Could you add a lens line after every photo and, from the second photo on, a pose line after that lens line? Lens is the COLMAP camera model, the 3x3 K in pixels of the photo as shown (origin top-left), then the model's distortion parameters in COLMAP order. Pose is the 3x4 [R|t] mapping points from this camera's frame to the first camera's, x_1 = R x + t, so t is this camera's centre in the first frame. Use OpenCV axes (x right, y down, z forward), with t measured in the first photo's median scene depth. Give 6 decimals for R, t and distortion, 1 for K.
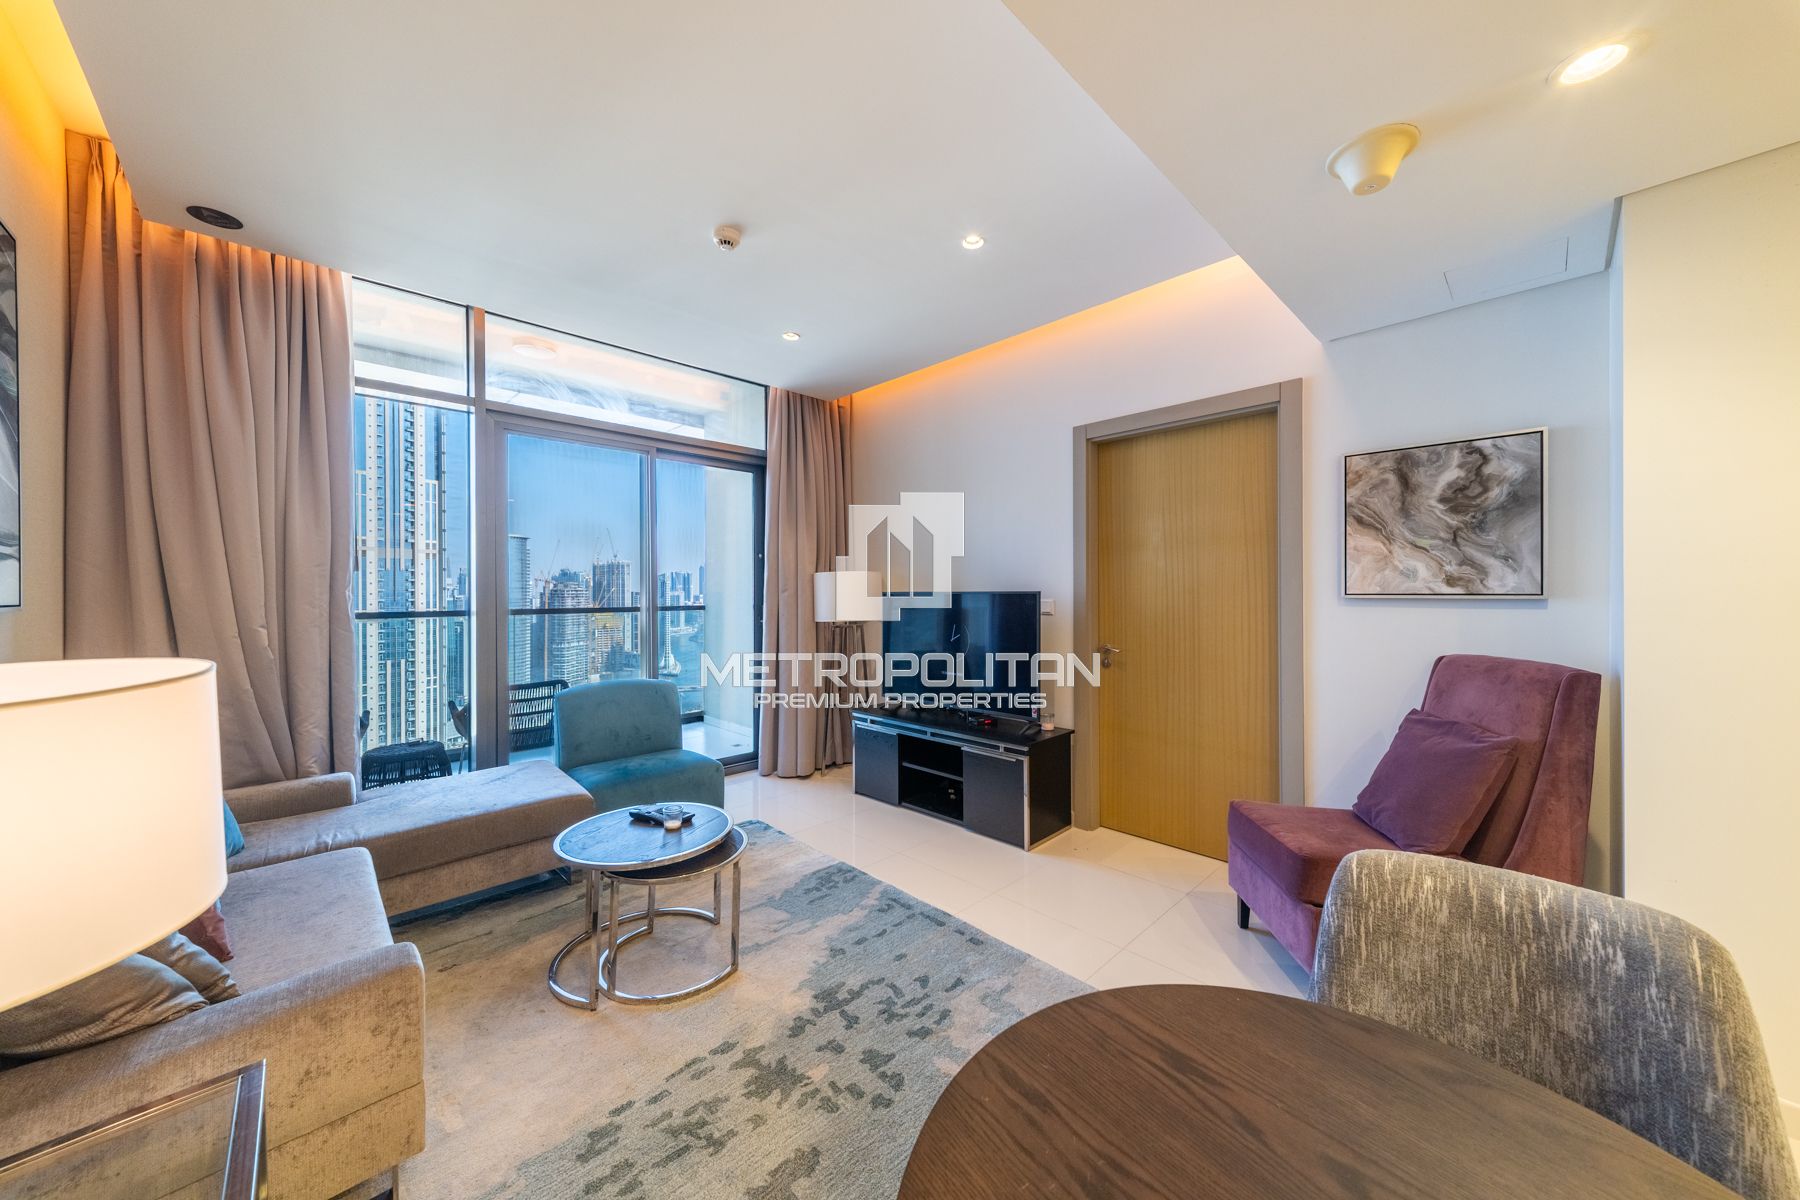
lens RADIAL K [[636.6, 0, 892.5], [0, 636.6, 586.2], [0, 0, 1]] dist [0.001531, -0.000301]
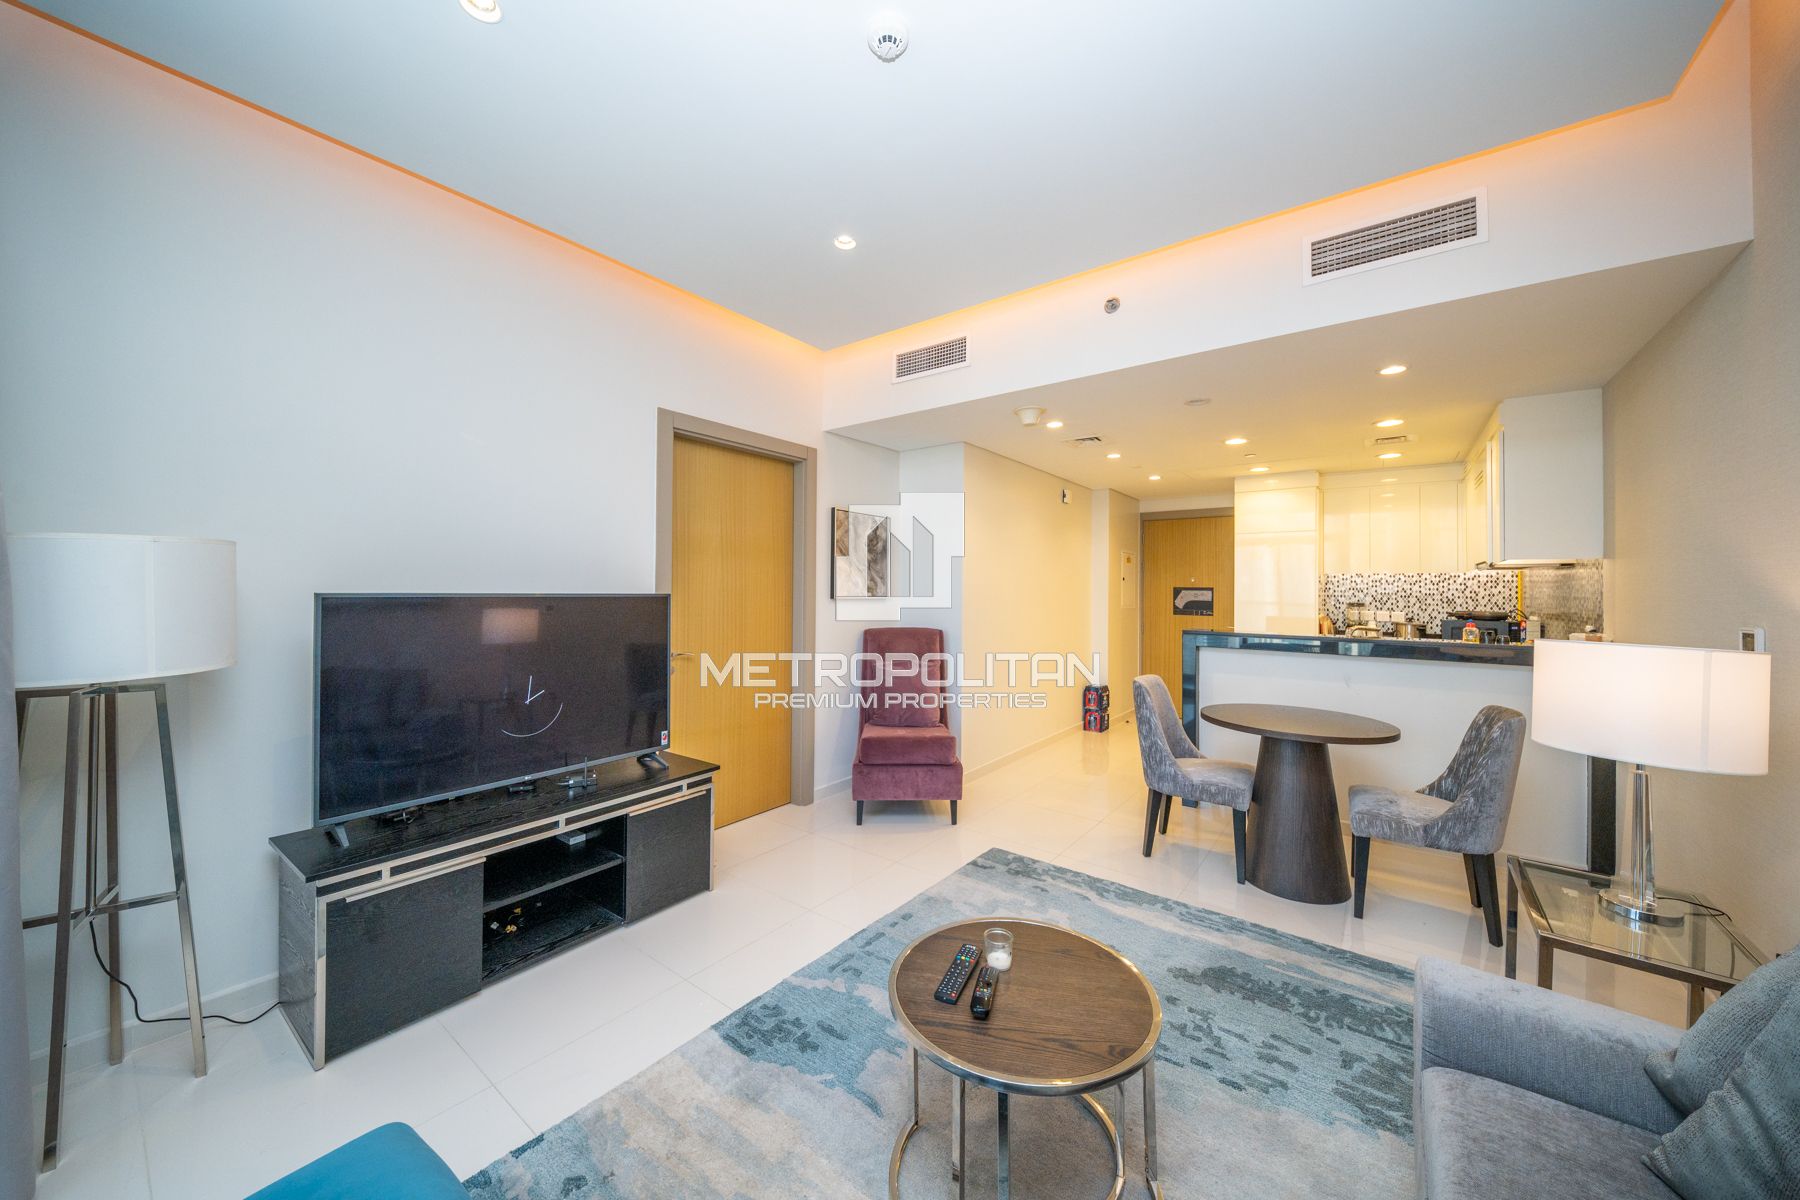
lens RADIAL K [[666.5, 0, 894.2], [0, 666.5, 591.3], [0, 0, 1]] dist [-0.001431, -0.000207]
pose [[-0.183560, -0.000270, 0.983008, -0.929880], [-0.014976, 0.999885, -0.002522, 0.000753], [-0.982894, -0.015184, -0.183543, 1.160868]]
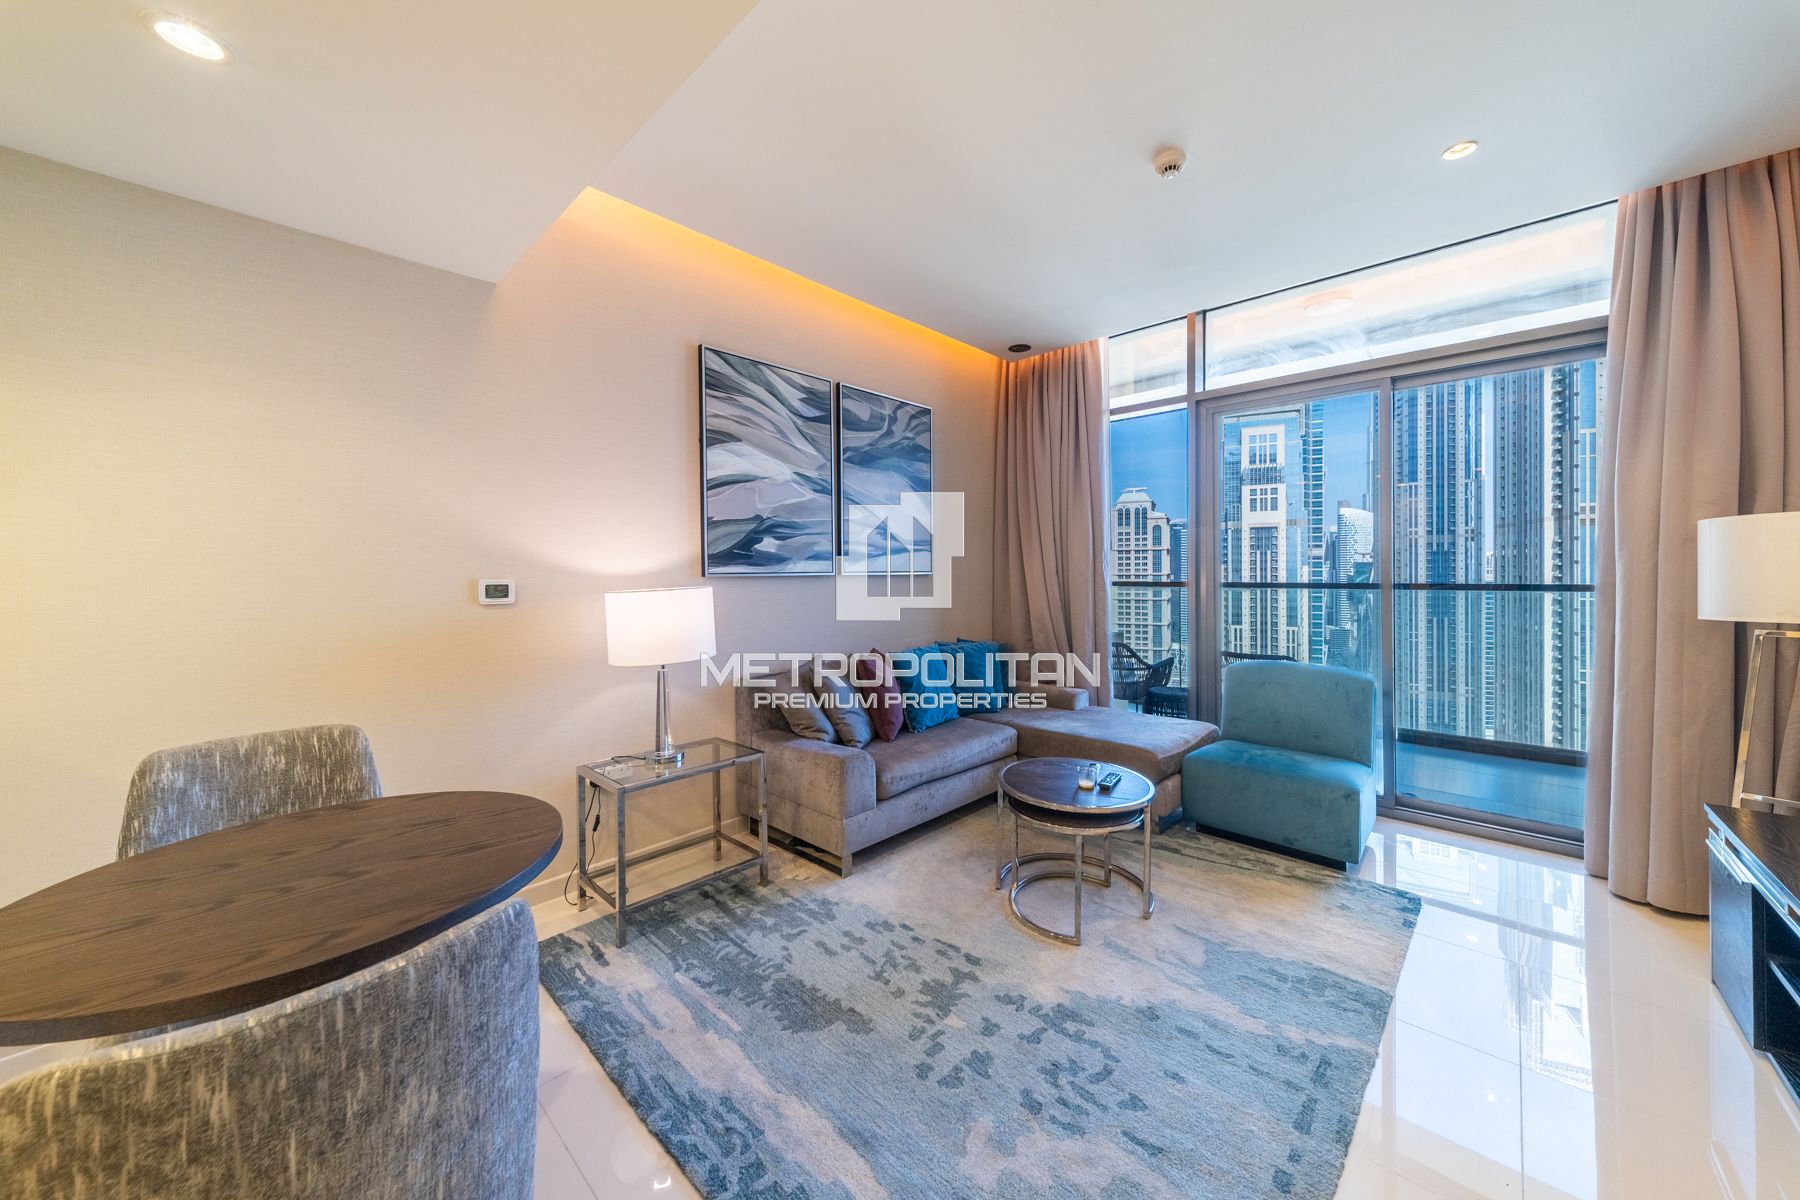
lens RADIAL K [[613.1, 0, 882.9], [0, 613.1, 574.1], [0, 0, 1]] dist [0.001401, -0.000024]
pose [[0.038533, 0.008723, -0.999219, 0.611882], [0.013917, 0.999860, 0.009265, 0.010614], [0.999160, -0.014263, 0.038407, 0.591765]]
